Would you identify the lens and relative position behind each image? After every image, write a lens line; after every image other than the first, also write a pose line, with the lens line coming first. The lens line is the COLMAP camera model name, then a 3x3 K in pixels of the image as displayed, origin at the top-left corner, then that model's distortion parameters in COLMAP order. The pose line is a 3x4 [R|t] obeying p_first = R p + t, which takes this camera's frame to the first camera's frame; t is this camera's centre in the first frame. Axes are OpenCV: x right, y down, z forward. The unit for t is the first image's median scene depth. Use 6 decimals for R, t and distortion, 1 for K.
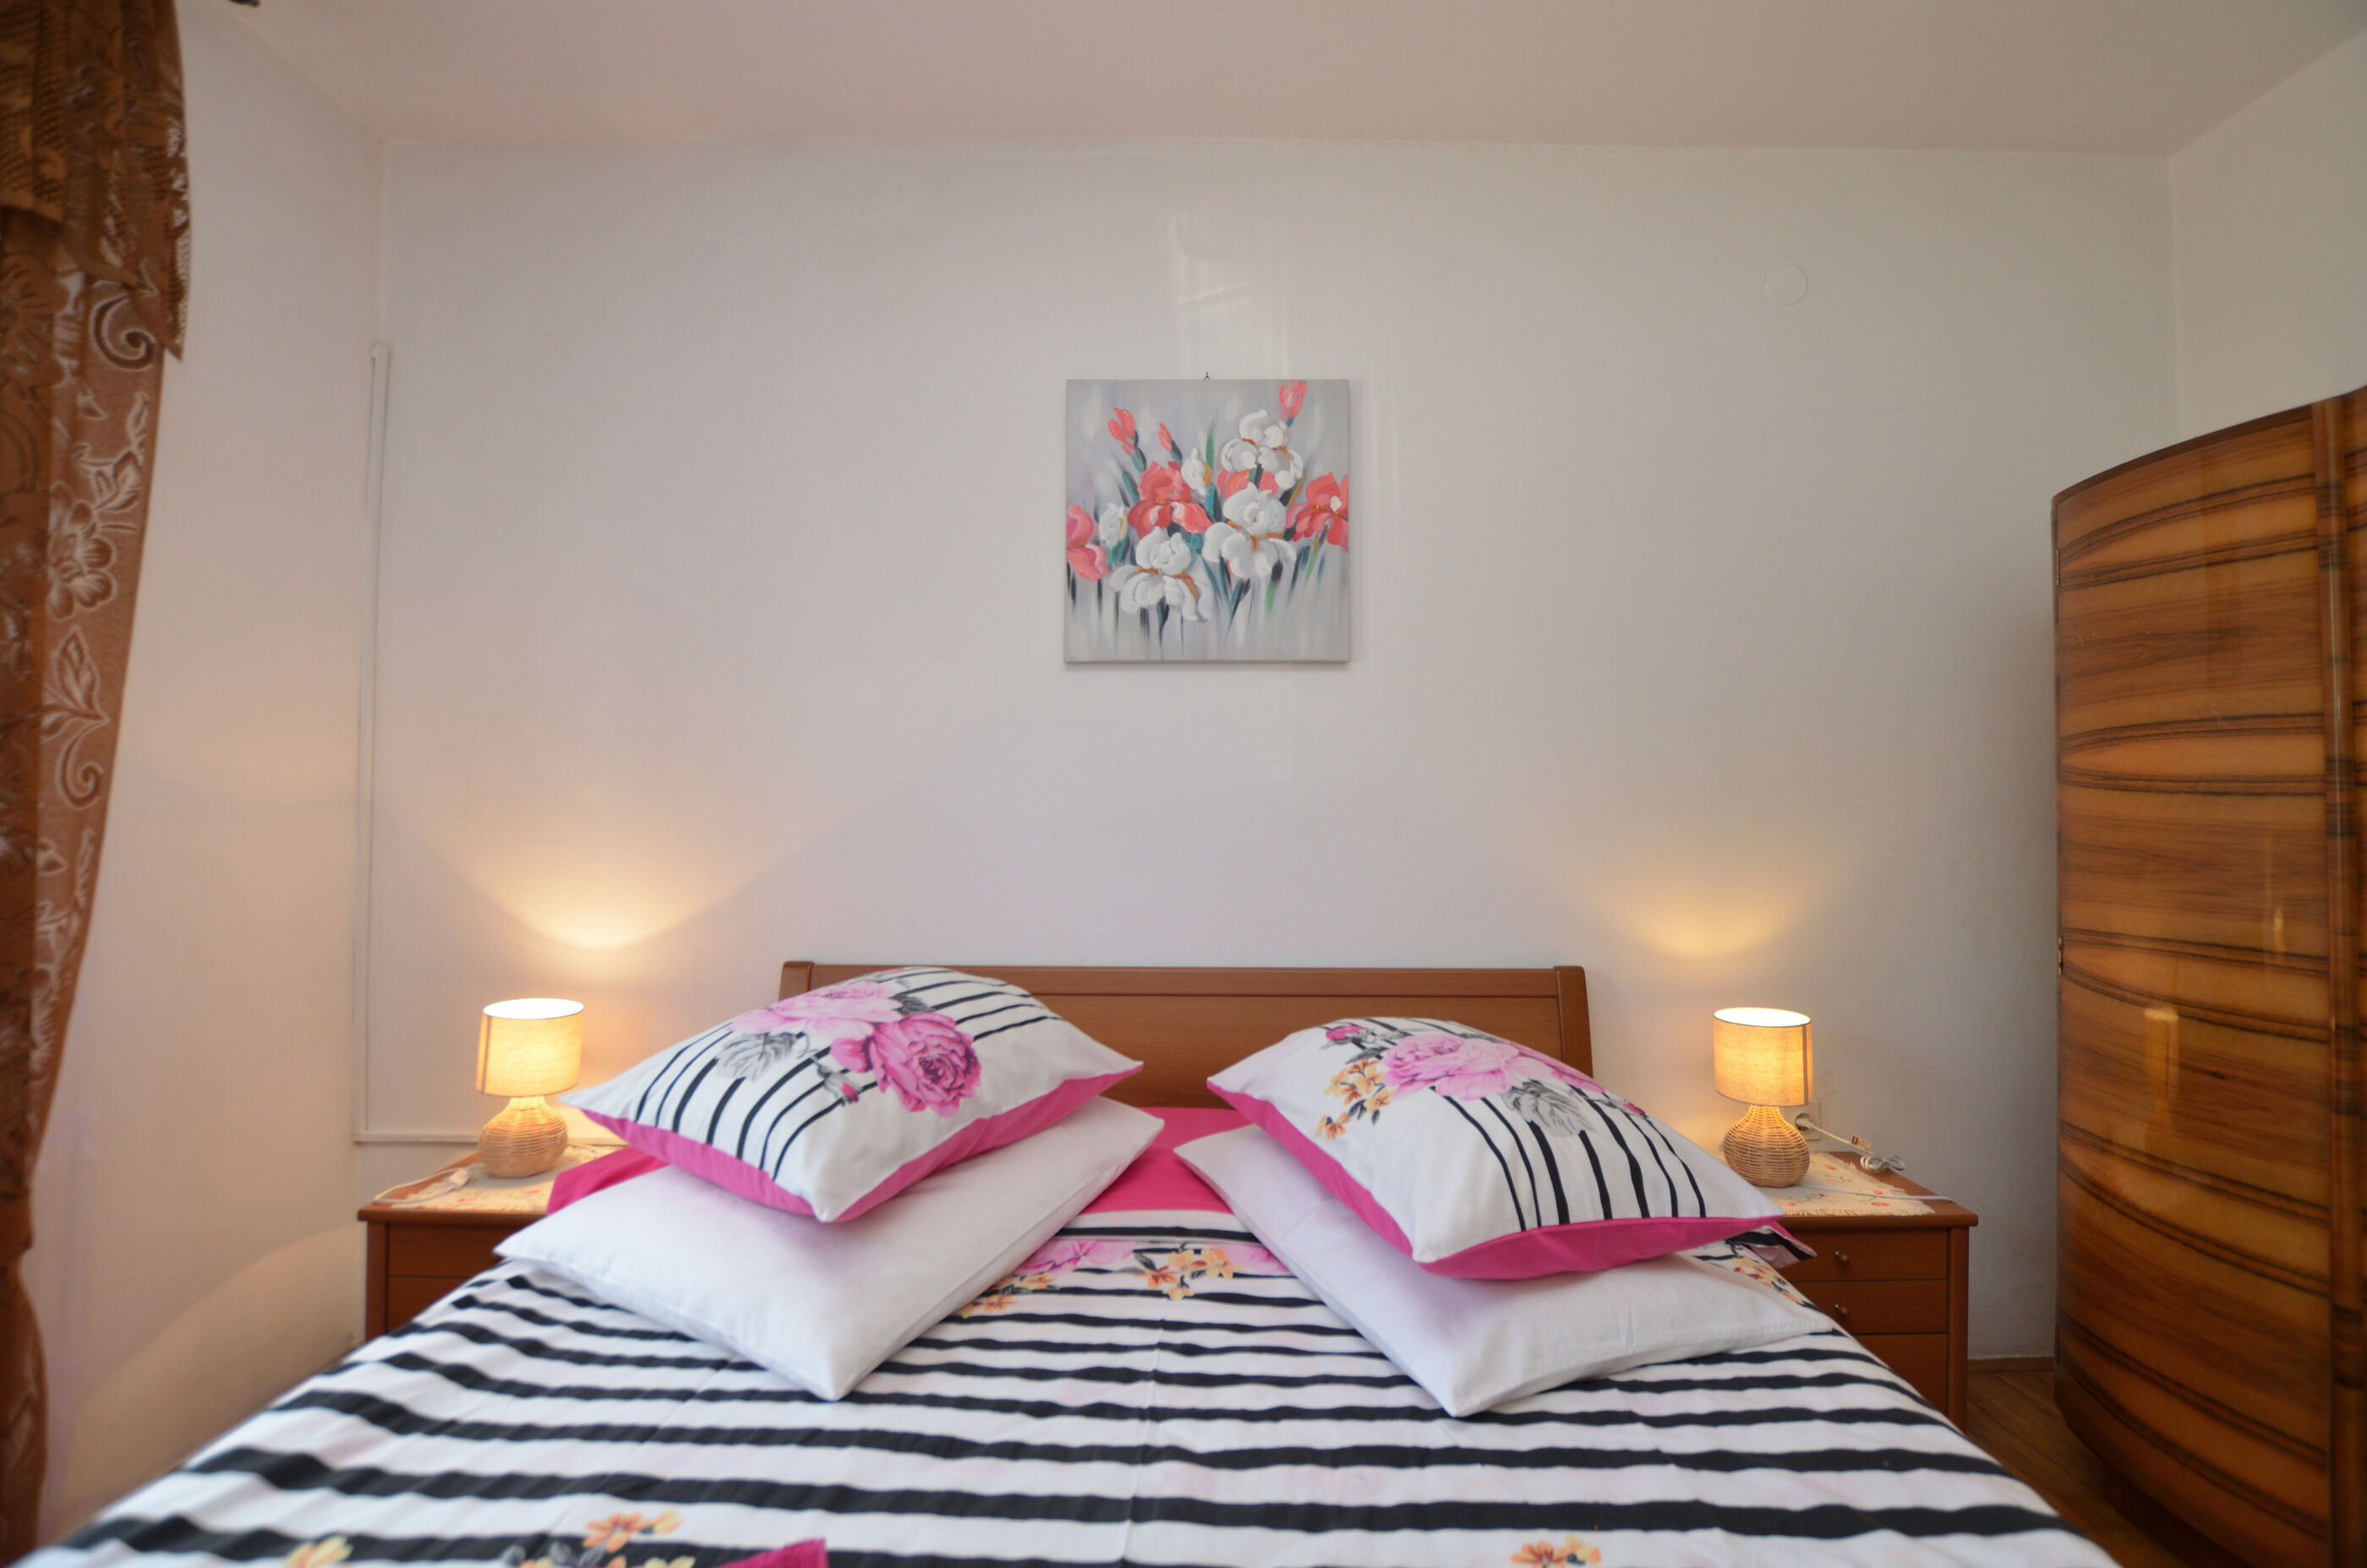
lens RADIAL K [[1058.2, 0, 1204.2], [0, 1058.2, 773.1], [0, 0, 1]] dist [-0.031978, 0.004199]
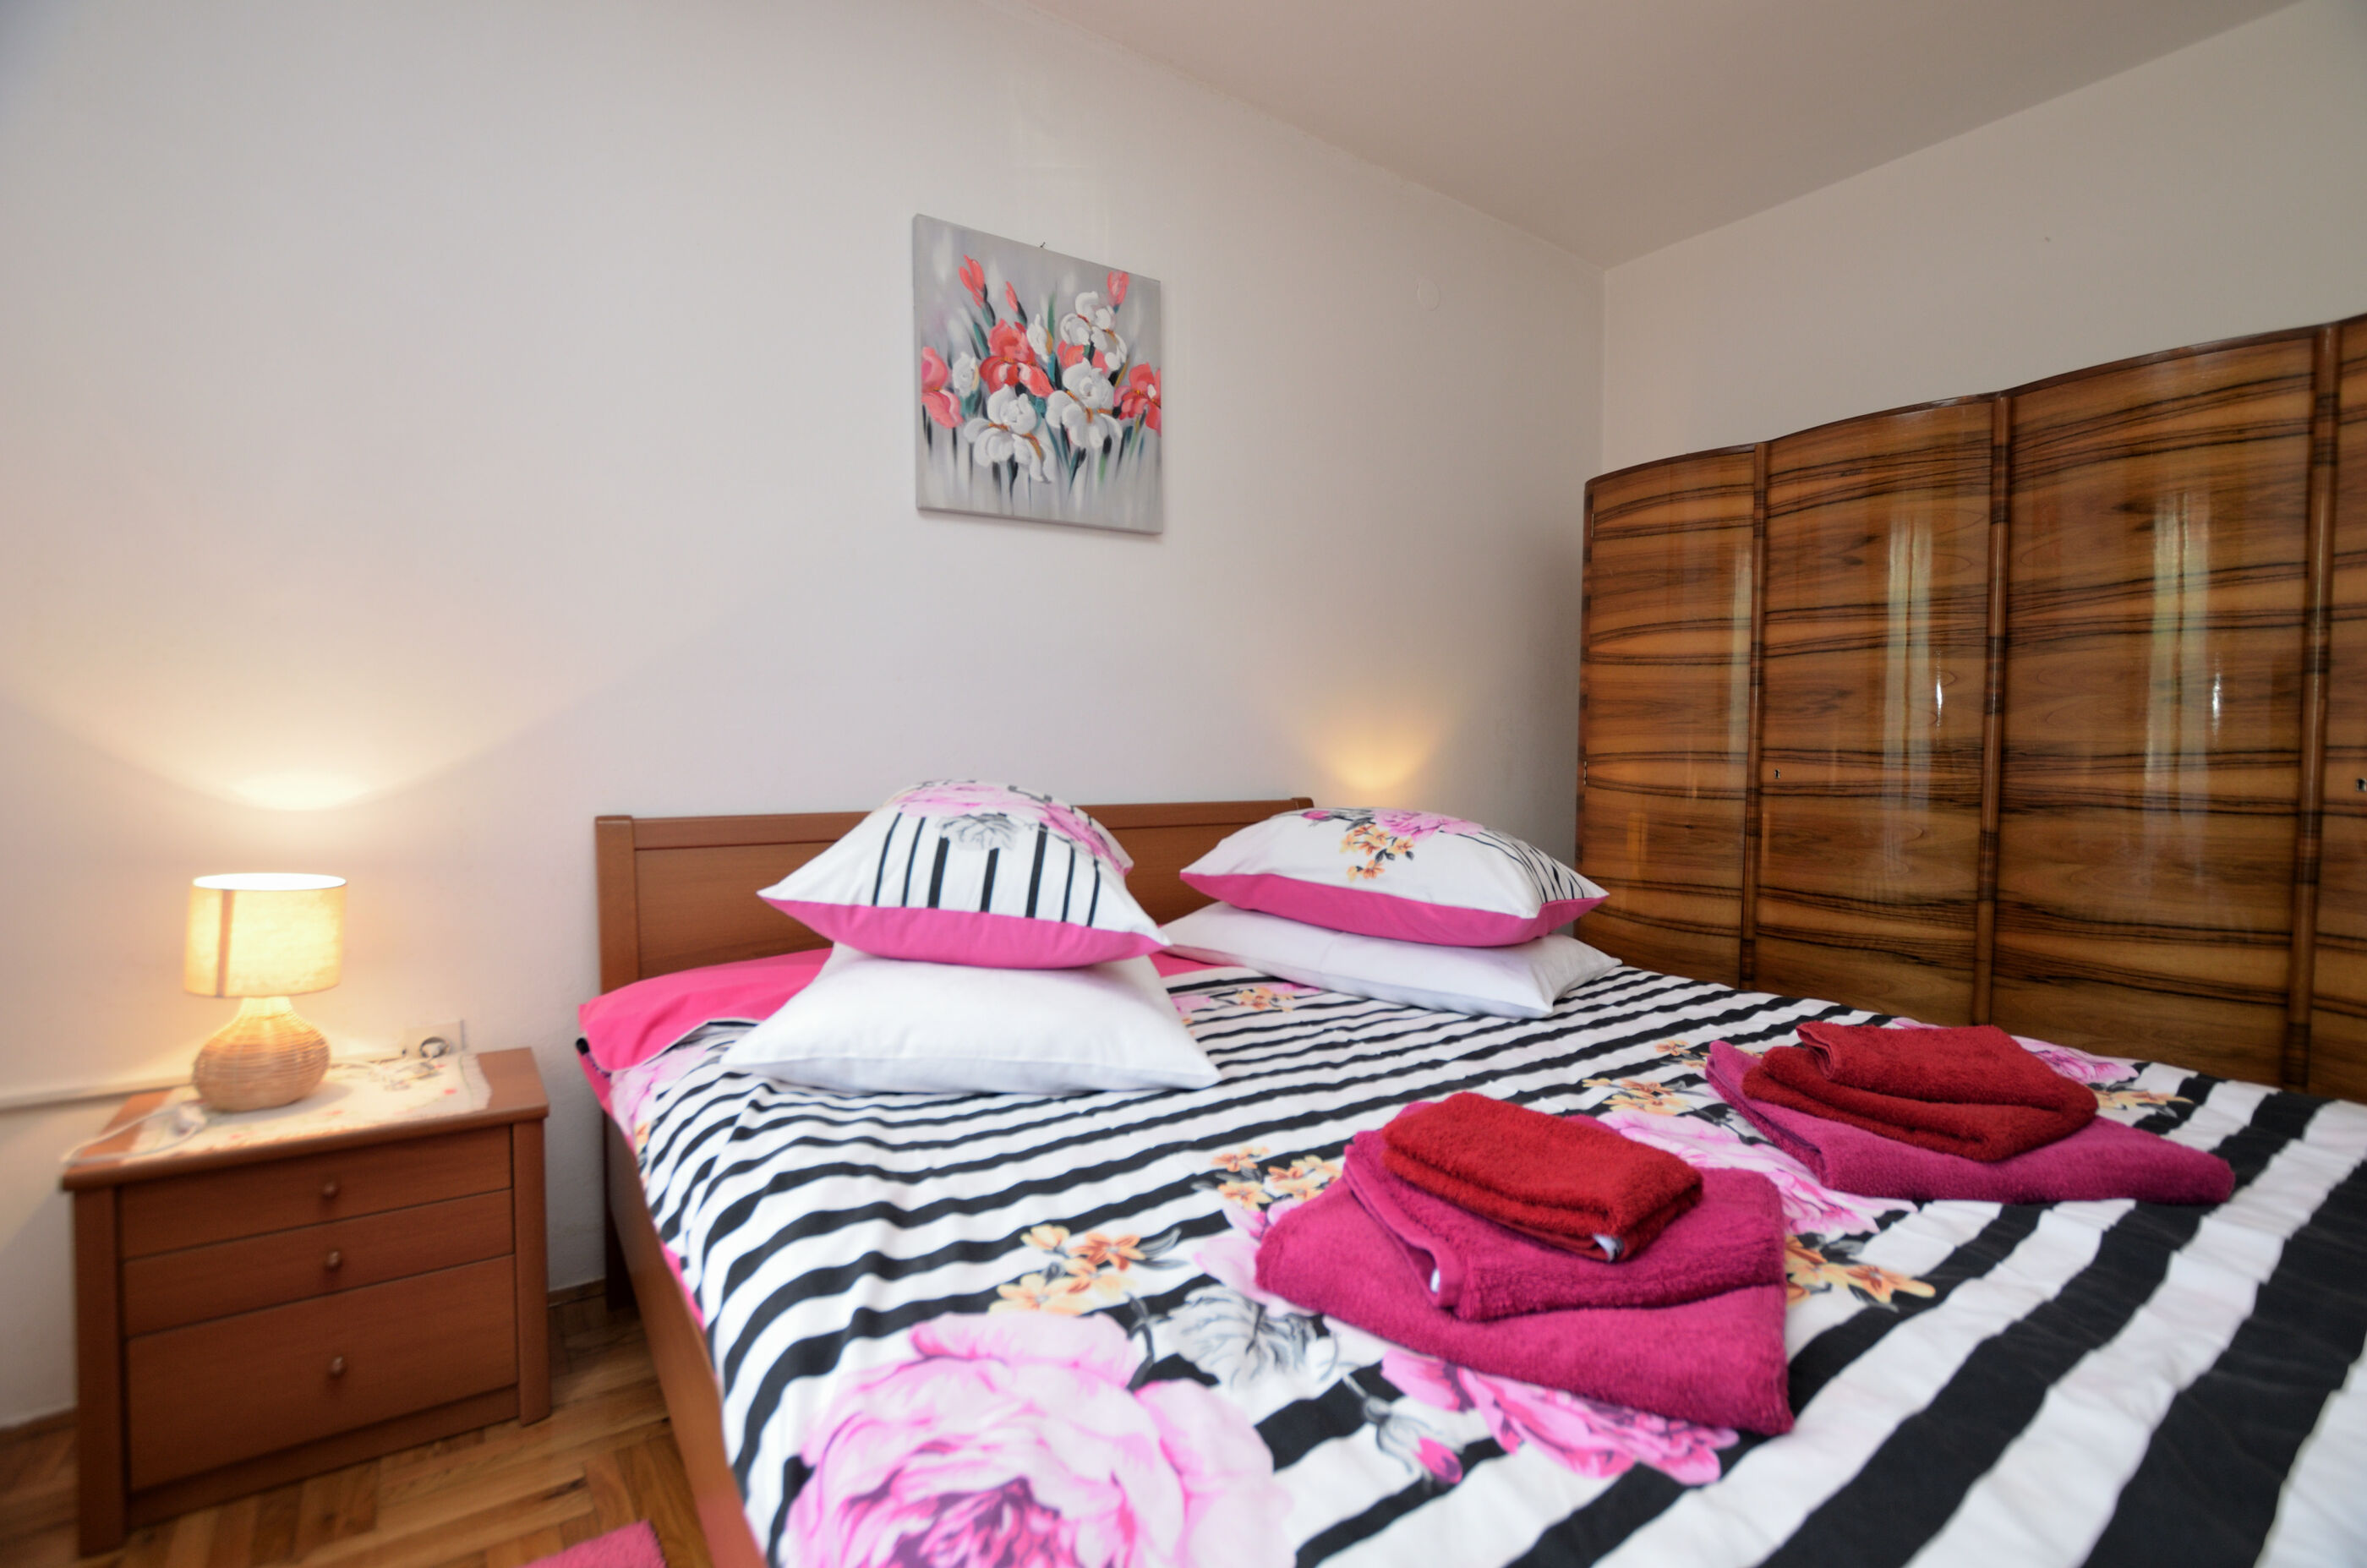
lens RADIAL K [[1050.3, 0, 1195.8], [0, 1050.3, 818.9], [0, 0, 1]] dist [-0.075922, 0.015646]
pose [[0.830023, -0.043728, 0.556012, -0.473316], [-0.024984, 0.993006, 0.115392, 0.068078], [-0.557169, -0.109670, 0.823126, 0.015729]]
